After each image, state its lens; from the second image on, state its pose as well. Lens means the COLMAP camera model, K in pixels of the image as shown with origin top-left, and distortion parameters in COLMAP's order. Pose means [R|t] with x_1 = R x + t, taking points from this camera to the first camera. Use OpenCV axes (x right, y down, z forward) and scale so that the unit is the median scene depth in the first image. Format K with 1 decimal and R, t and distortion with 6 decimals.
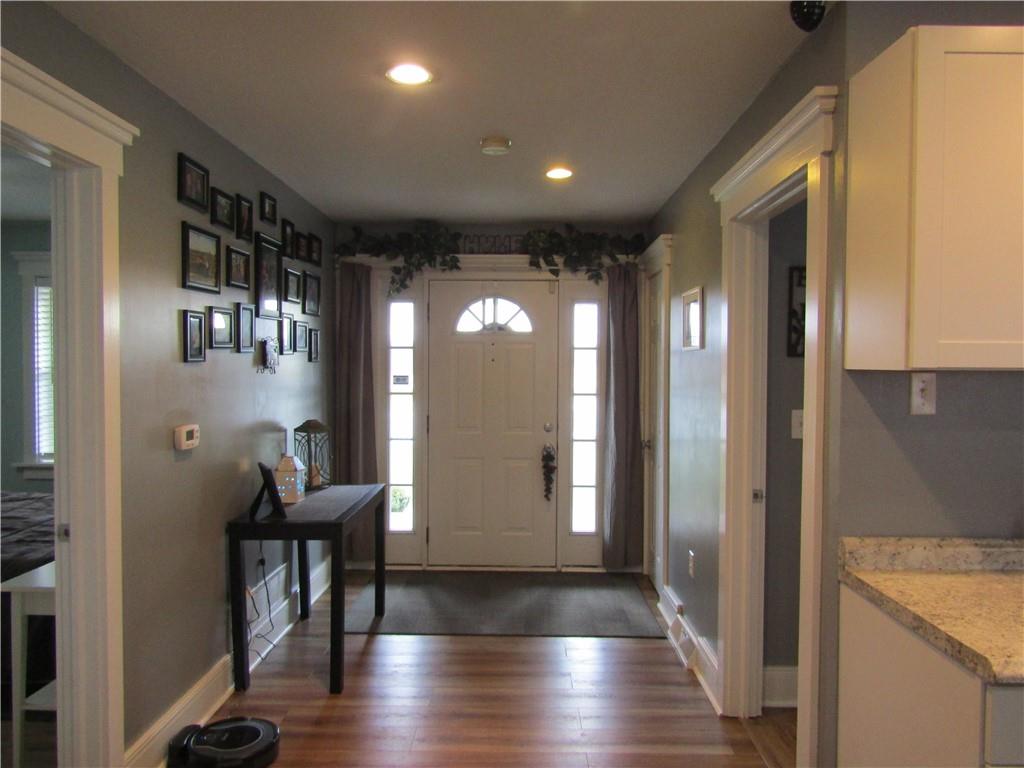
lens RADIAL K [[728.8, 0, 512.0], [0, 728.8, 384.0], [0, 0, 1]] dist [-0.009949, -0.003279]
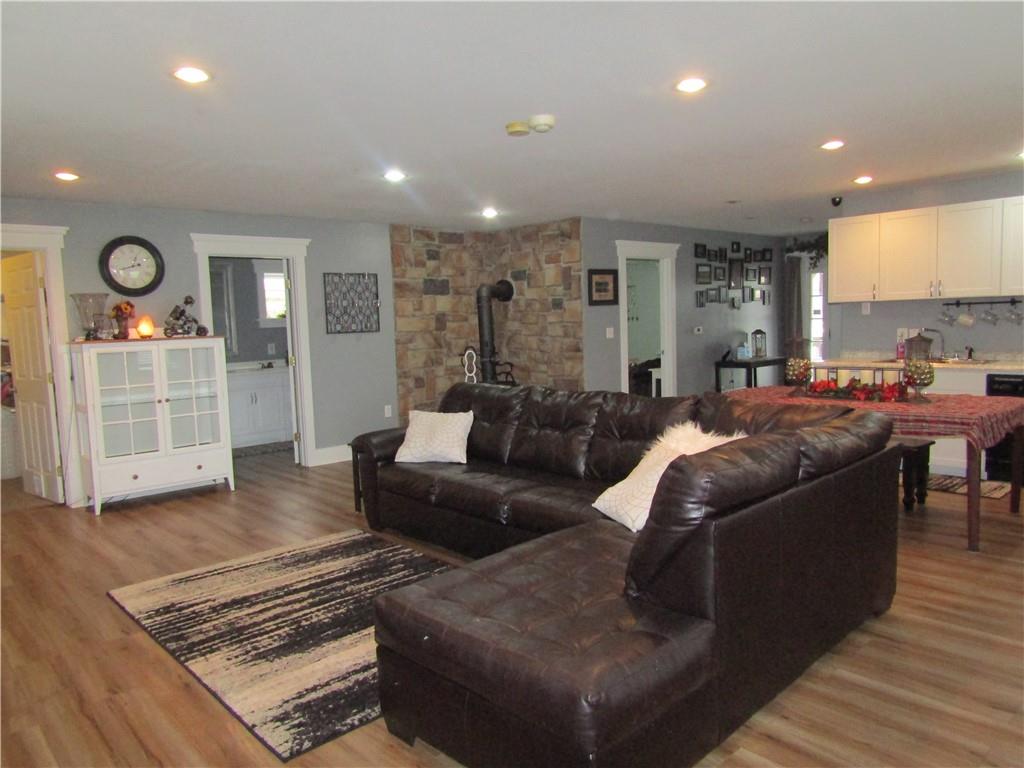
lens RADIAL K [[728.8, 0, 512.0], [0, 728.8, 384.0], [0, 0, 1]] dist [-0.009949, -0.003279]
pose [[0.686117, 0.035874, -0.726606, 0.761404], [0.019746, 0.997497, 0.067894, 0.041257], [0.727223, -0.060931, 0.683691, -1.034182]]
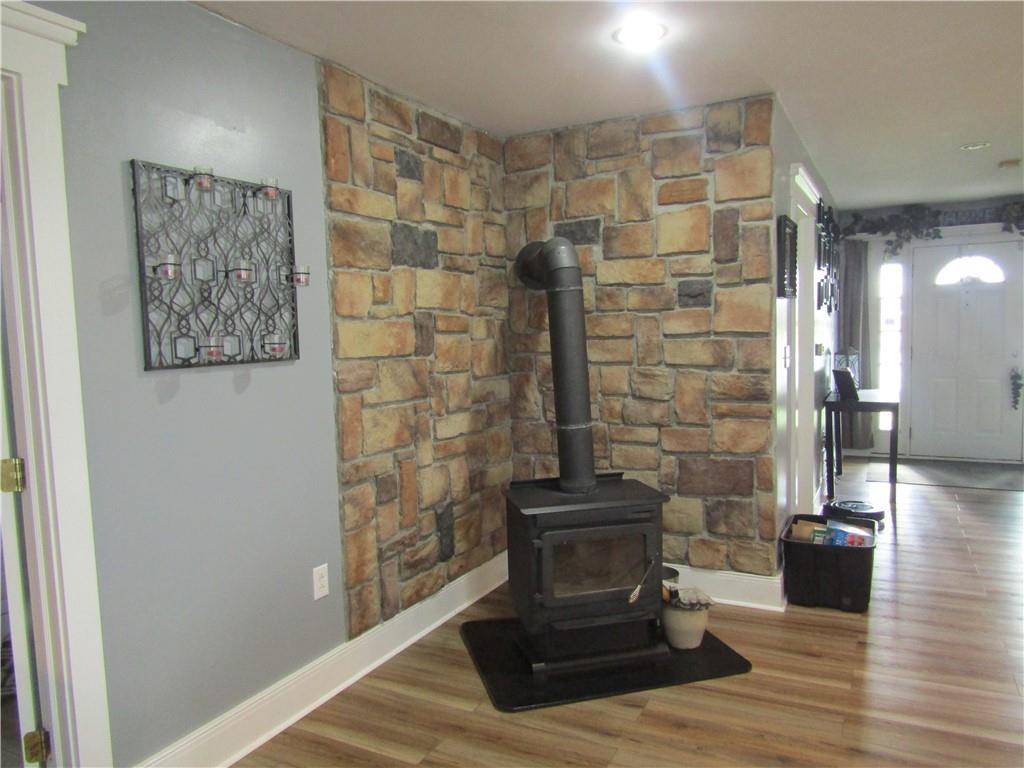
lens RADIAL K [[728.8, 0, 512.0], [0, 728.8, 384.0], [0, 0, 1]] dist [-0.009949, -0.003279]
pose [[0.890115, 0.002866, -0.455726, -0.166817], [0.024068, 0.998289, 0.053289, 0.022881], [0.455099, -0.058402, 0.888523, -0.583516]]
